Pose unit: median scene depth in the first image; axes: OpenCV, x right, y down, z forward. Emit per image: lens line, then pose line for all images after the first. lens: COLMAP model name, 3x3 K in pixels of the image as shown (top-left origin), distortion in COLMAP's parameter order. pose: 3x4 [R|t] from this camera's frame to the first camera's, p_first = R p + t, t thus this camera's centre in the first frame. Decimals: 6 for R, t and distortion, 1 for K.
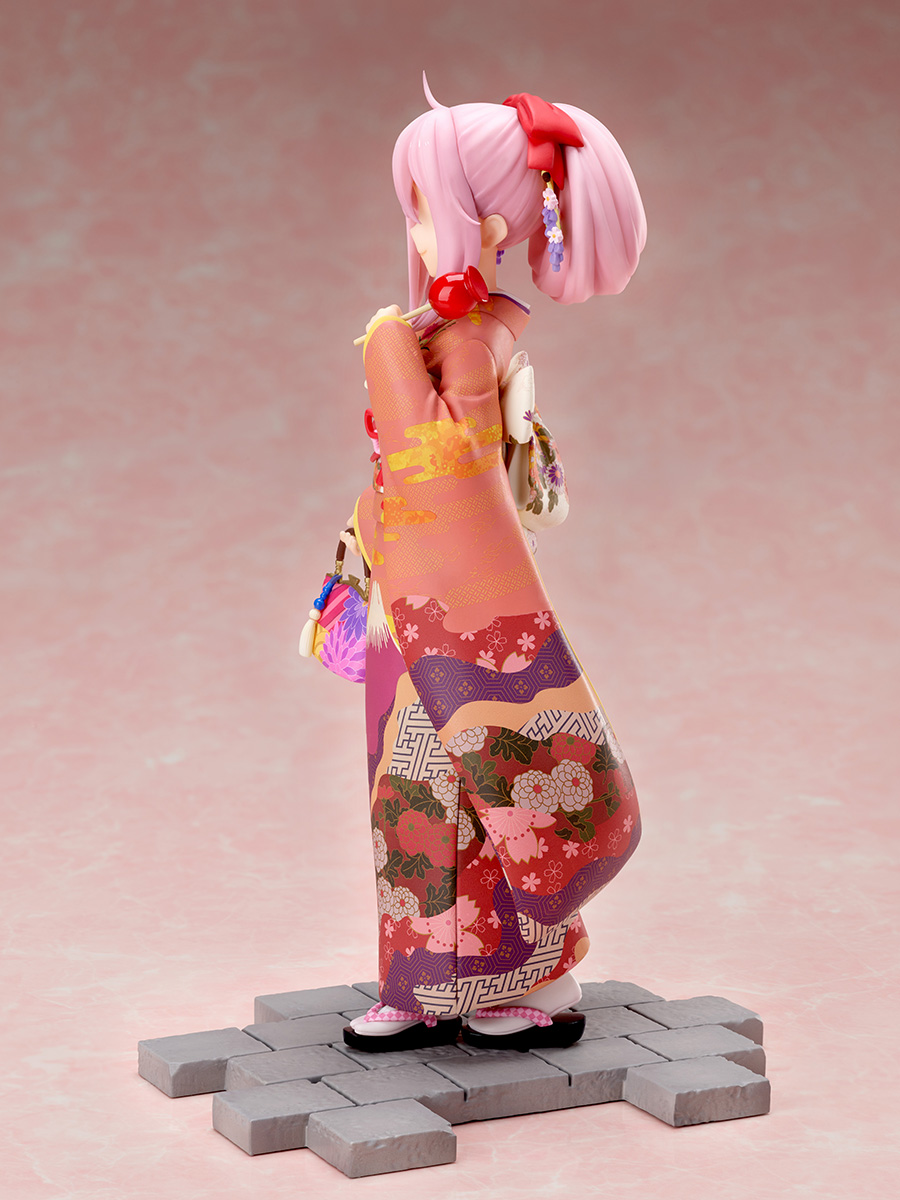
lens RADIAL K [[3184.3, 0, 450.0], [0, 3184.3, 600.0], [0, 0, 1]] dist [0.053672, -0.059038]
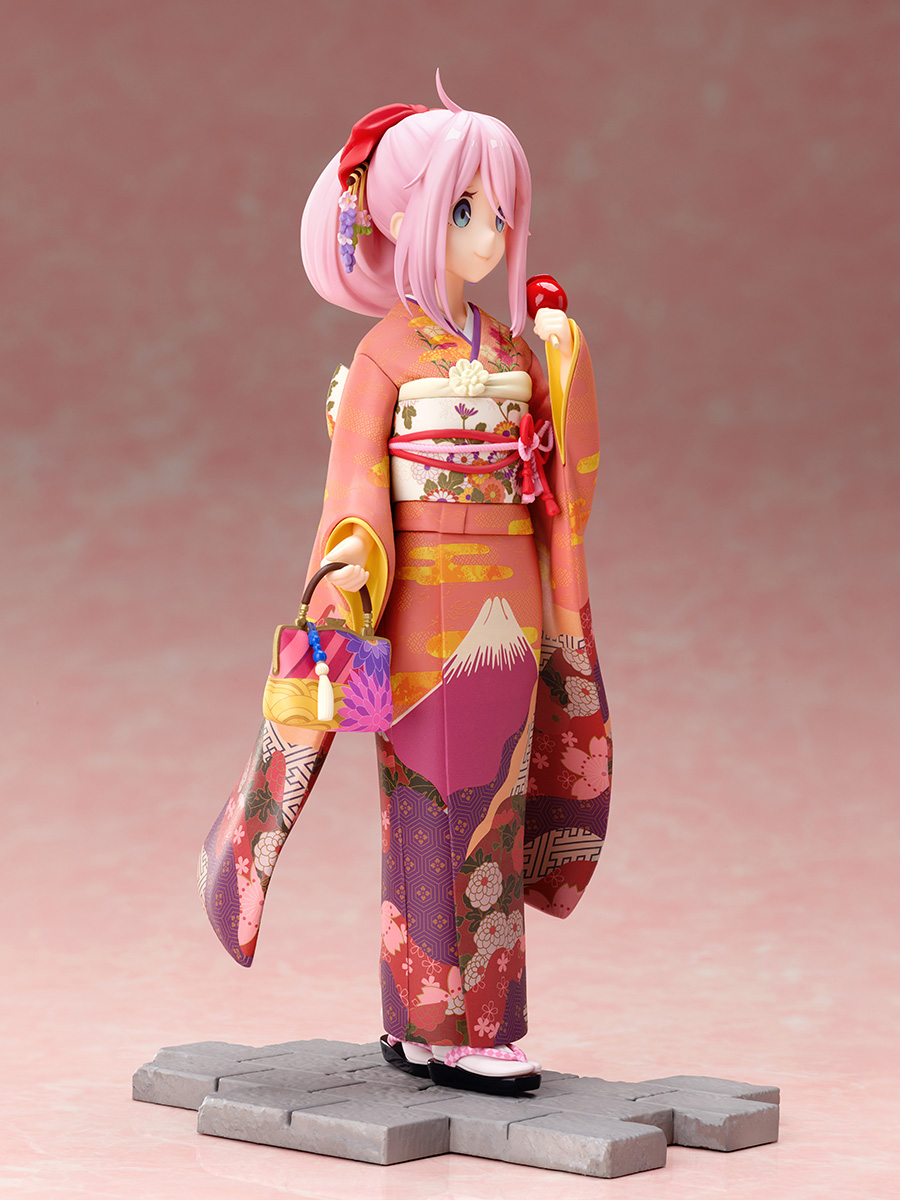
lens RADIAL K [[3184.3, 0, 450.0], [0, 3184.3, 600.0], [0, 0, 1]] dist [0.053672, -0.059038]
pose [[-0.424391, -0.029486, 0.904999, -0.886475], [0.111655, 0.990138, 0.084620, -0.088004], [-0.898568, 0.136960, -0.416914, 1.420964]]
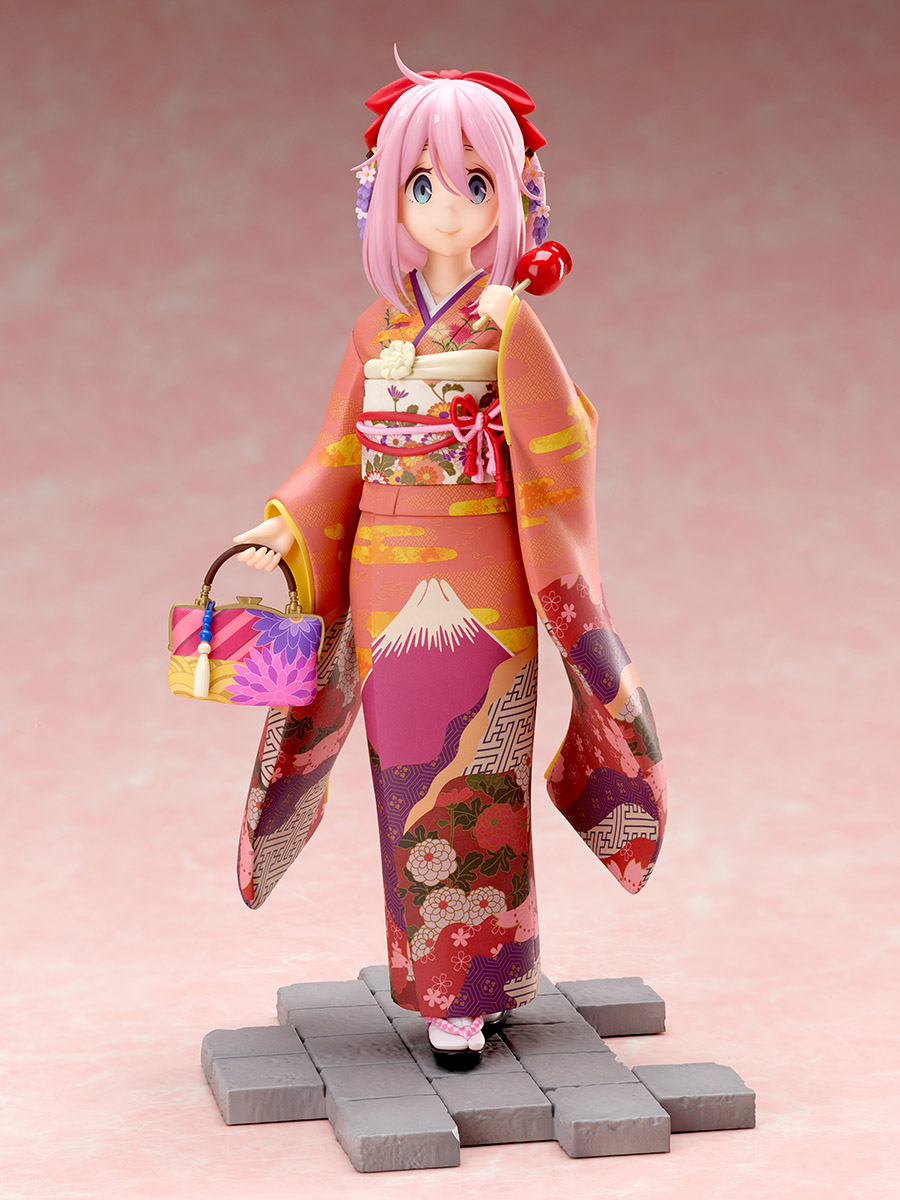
lens RADIAL K [[3184.3, 0, 450.0], [0, 3184.3, 600.0], [0, 0, 1]] dist [0.053672, -0.059038]
pose [[0.309881, -0.134652, 0.941192, -0.926020], [0.144356, 0.985107, 0.093406, -0.088650], [-0.939753, 0.106922, 0.324704, 0.692395]]
